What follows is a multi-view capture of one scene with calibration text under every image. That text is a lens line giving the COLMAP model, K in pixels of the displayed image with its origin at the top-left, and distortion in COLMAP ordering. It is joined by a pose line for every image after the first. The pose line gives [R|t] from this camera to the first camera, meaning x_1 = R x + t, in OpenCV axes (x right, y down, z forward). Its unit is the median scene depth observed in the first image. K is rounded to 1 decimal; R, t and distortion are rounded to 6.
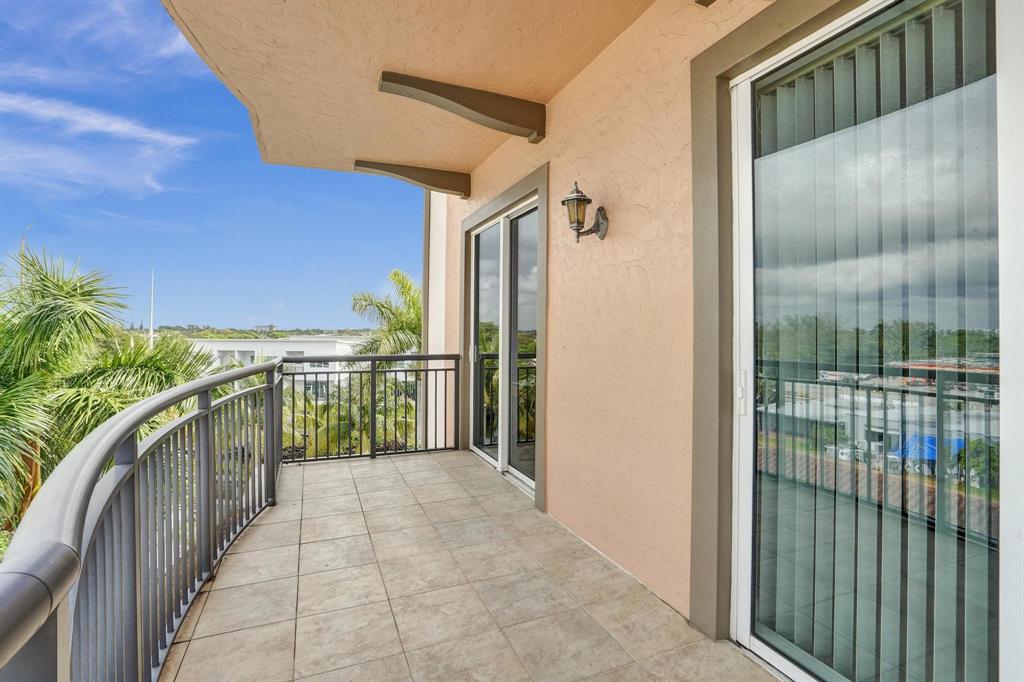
lens RADIAL K [[491.4, 0, 513.6], [0, 491.4, 330.2], [0, 0, 1]] dist [-0.025580, 0.007116]
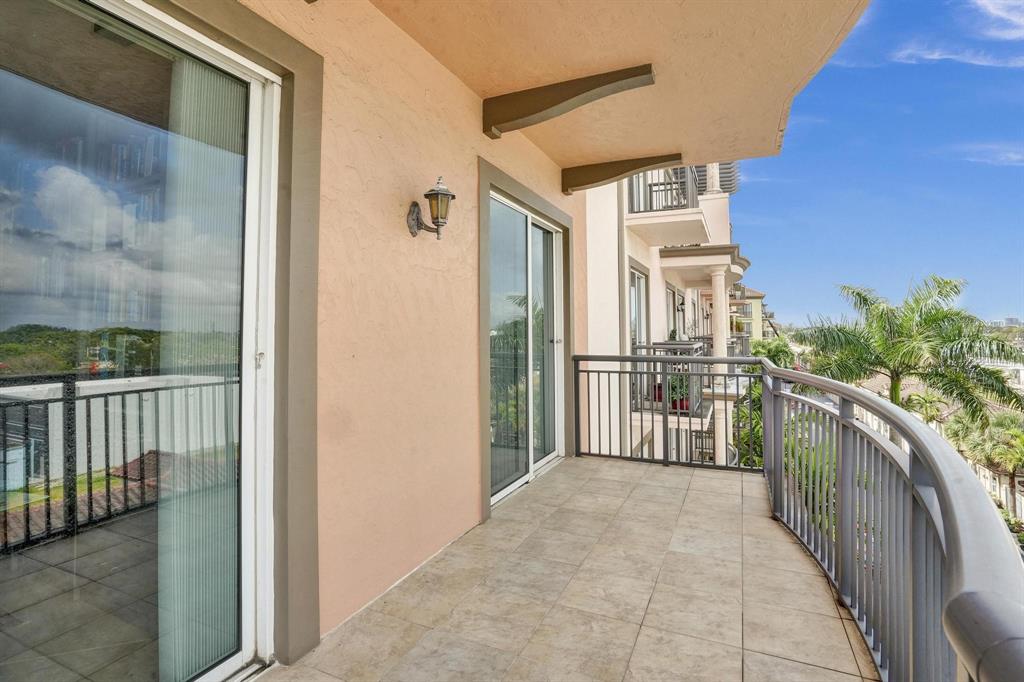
lens RADIAL K [[491.4, 0, 512.0], [0, 491.4, 337.8], [0, 0, 1]] dist [-0.025580, 0.007116]
pose [[-0.673714, -0.011923, 0.738896, -0.727228], [-0.004648, 0.999918, 0.011896, -0.002252], [-0.738977, 0.004580, -0.673715, 1.706963]]
